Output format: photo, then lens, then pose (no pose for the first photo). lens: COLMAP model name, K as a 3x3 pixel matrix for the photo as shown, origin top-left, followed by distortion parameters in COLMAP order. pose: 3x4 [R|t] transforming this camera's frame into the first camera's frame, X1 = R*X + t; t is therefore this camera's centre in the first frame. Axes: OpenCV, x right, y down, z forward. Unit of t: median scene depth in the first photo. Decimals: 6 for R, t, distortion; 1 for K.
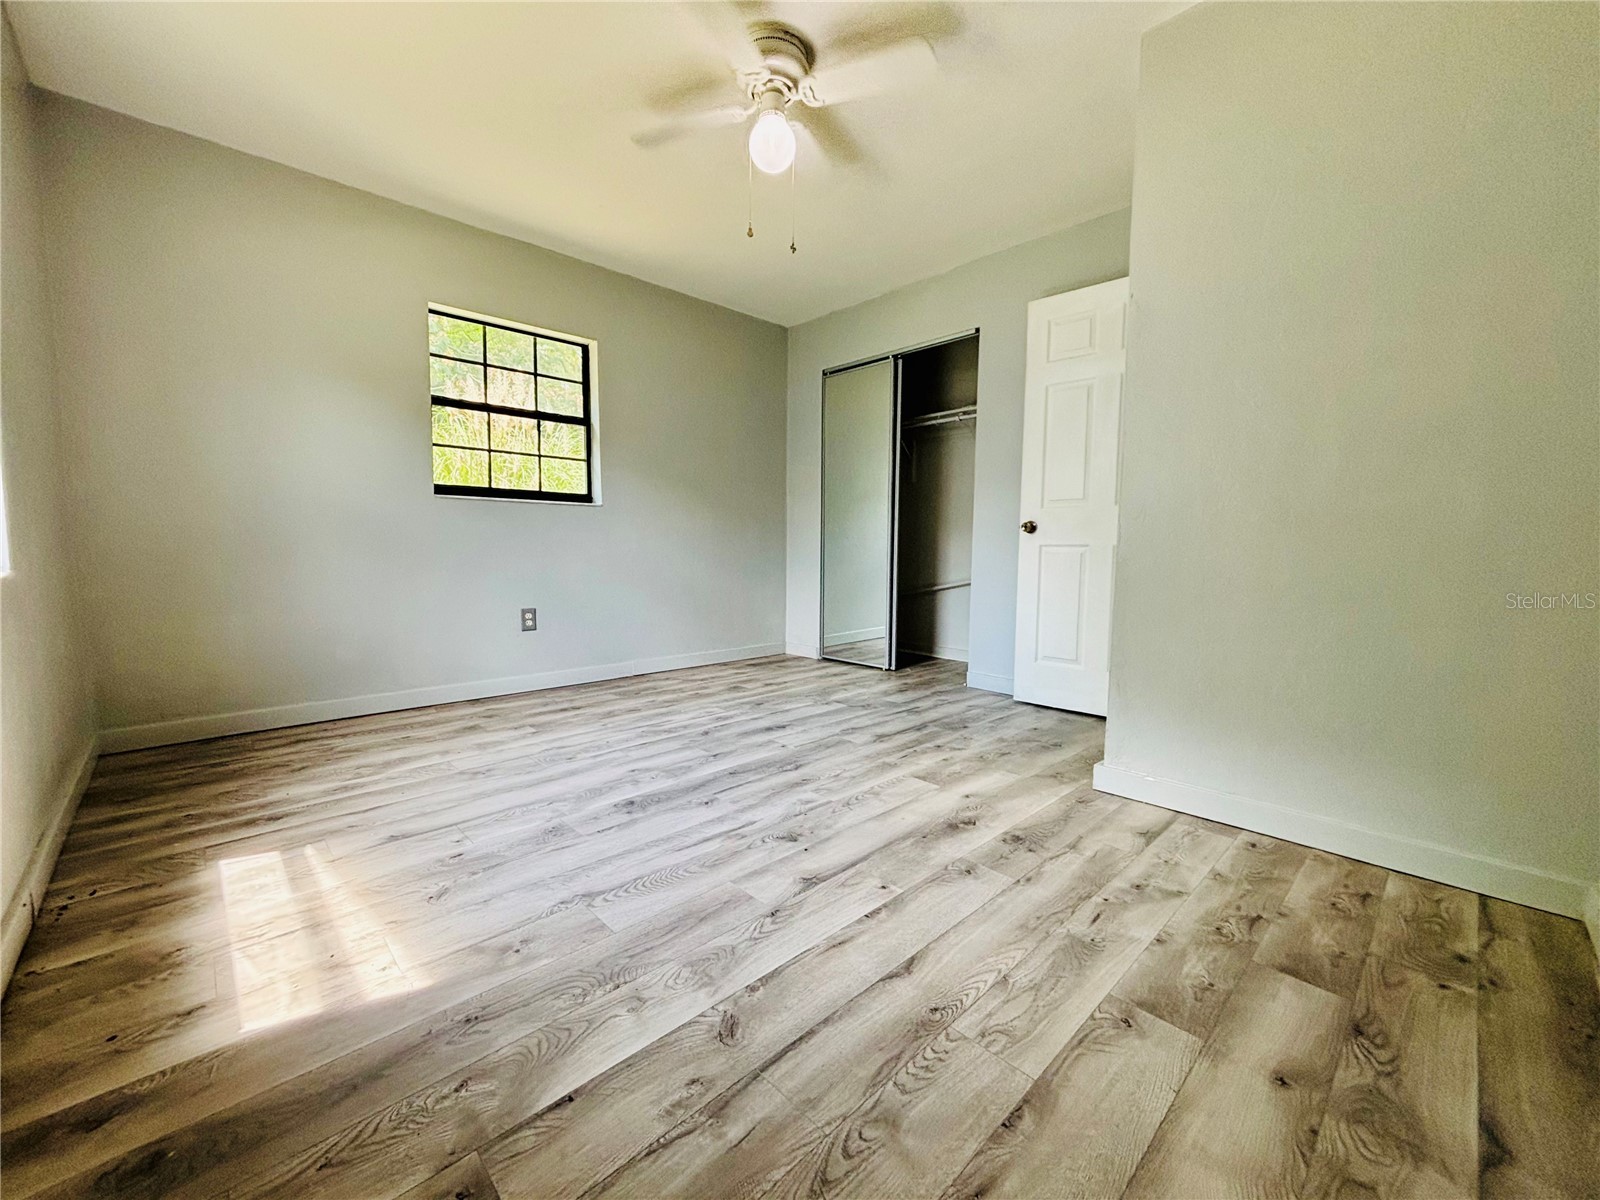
lens RADIAL K [[644.0, 0, 796.5], [0, 644.0, 602.4], [0, 0, 1]] dist [0.001326, -0.000460]
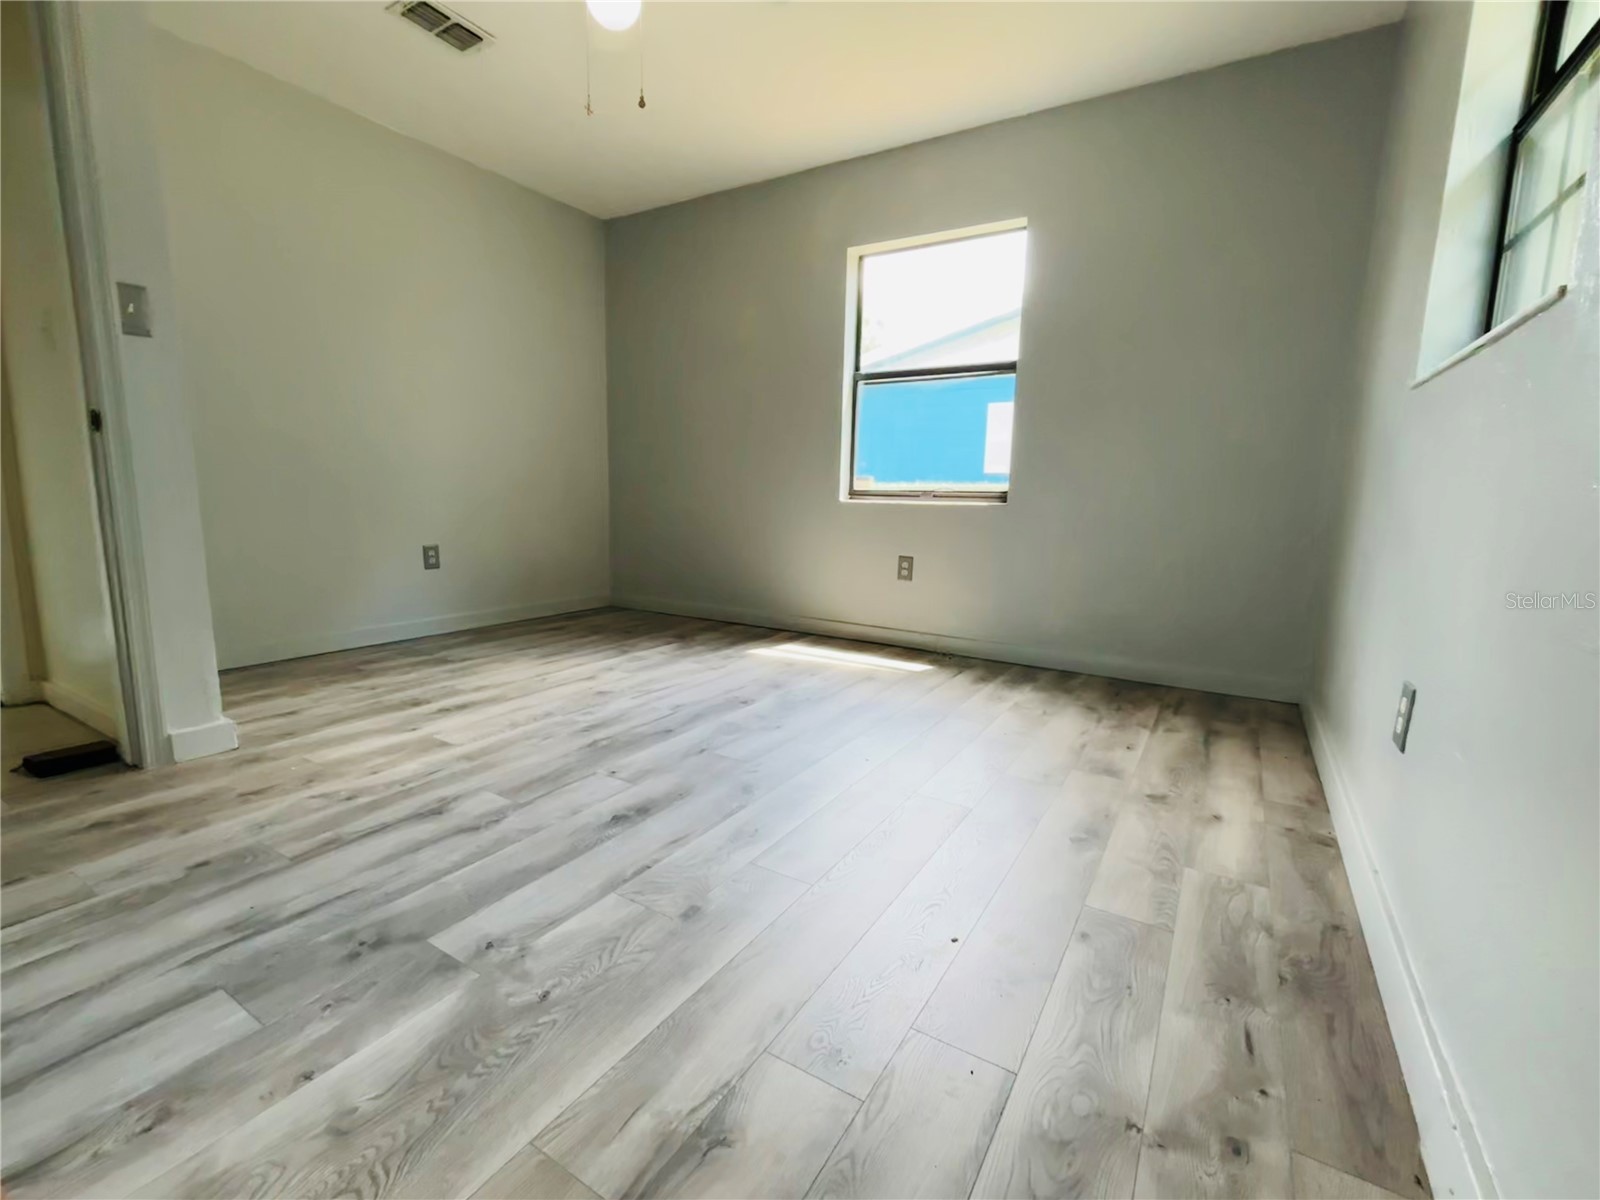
lens RADIAL K [[644.0, 0, 796.5], [0, 644.0, 602.4], [0, 0, 1]] dist [0.001326, -0.000460]
pose [[-0.960294, 0.019671, -0.278296, -0.022403], [-0.055353, 0.964247, 0.259161, -0.149448], [0.273444, 0.264275, -0.924871, 1.755815]]
